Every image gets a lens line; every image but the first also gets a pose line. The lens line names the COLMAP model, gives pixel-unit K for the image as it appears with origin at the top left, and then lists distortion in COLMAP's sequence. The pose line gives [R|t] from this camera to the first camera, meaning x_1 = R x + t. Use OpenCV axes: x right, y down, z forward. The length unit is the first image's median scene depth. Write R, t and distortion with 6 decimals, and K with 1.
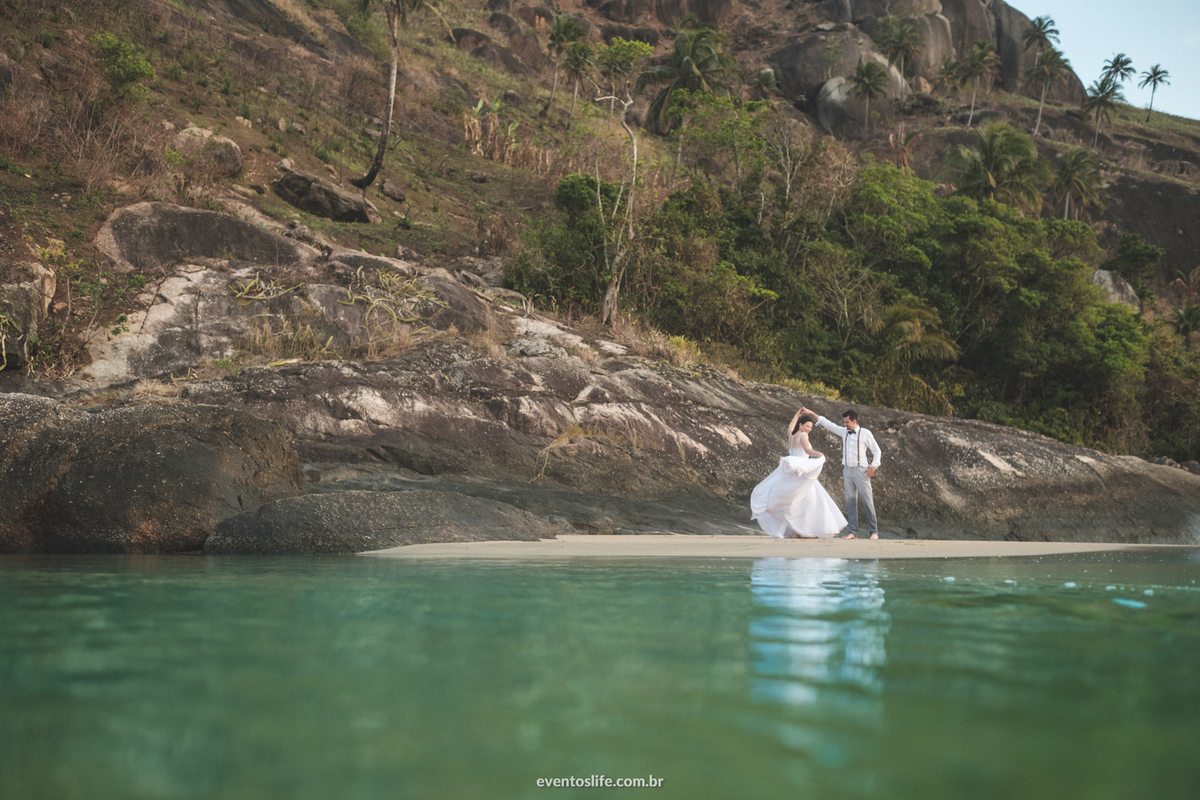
lens RADIAL K [[1238.0, 0, 594.5], [0, 1238.0, 398.5], [0, 0, 1]] dist [-0.005700, 0.000000]
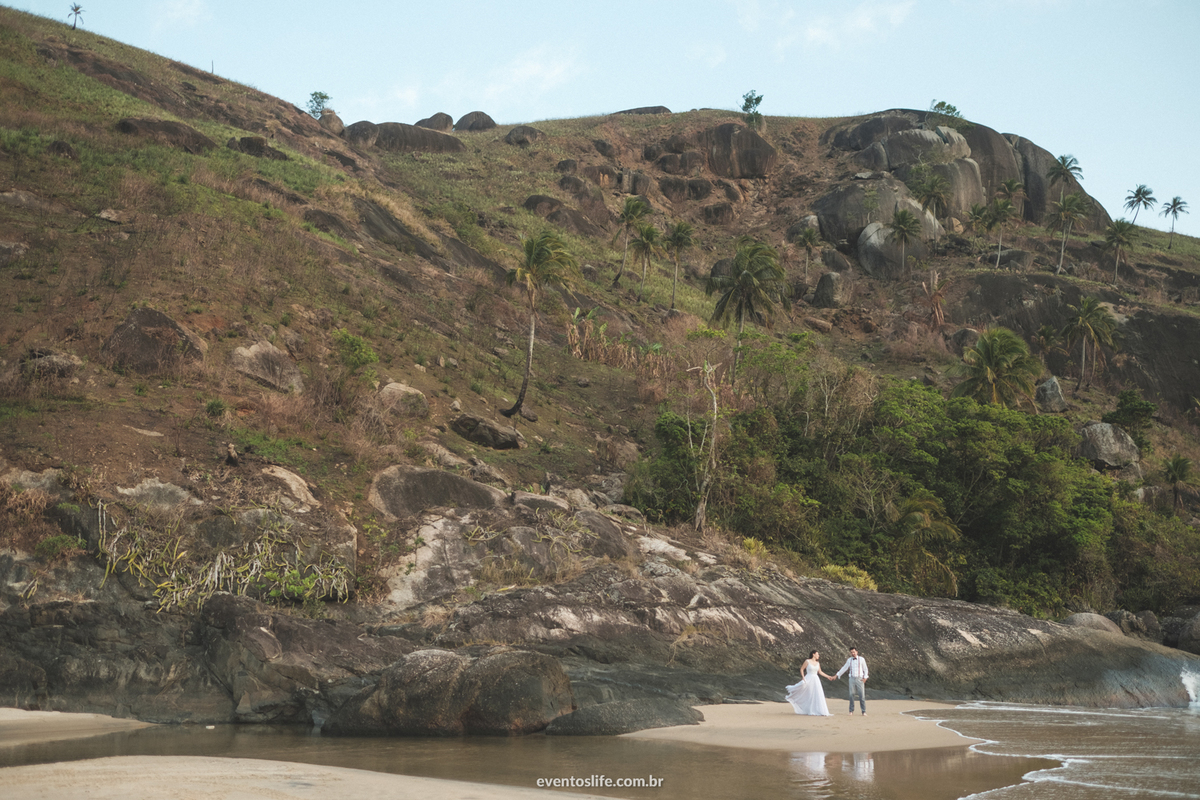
lens RADIAL K [[1238.0, 0, 595.8], [0, 1238.0, 395.1], [0, 0, 1]] dist [-0.005700, 0.000000]
pose [[0.998937, -0.020867, -0.041109, -0.045342], [0.017497, 0.996586, -0.080687, -0.101117], [0.042653, 0.079882, 0.995891, -0.417879]]
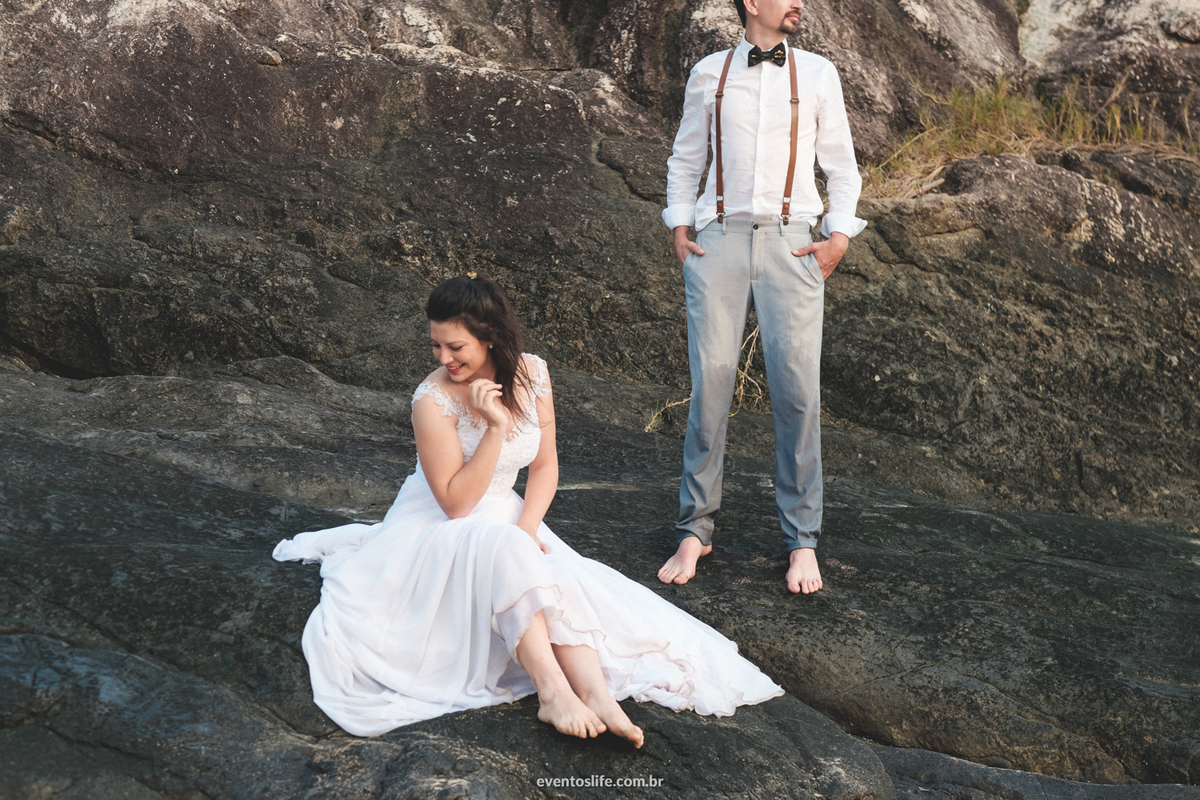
lens RADIAL K [[2808.4, 0, 599.6], [0, 2808.4, 399.7], [0, 0, 1]] dist [0.033593, 0.000000]
pose [[0.932696, 0.027618, -0.359604, 0.055648], [0.021547, 0.991016, 0.131997, 0.007624], [0.360019, -0.130861, 0.923721, 0.403975]]
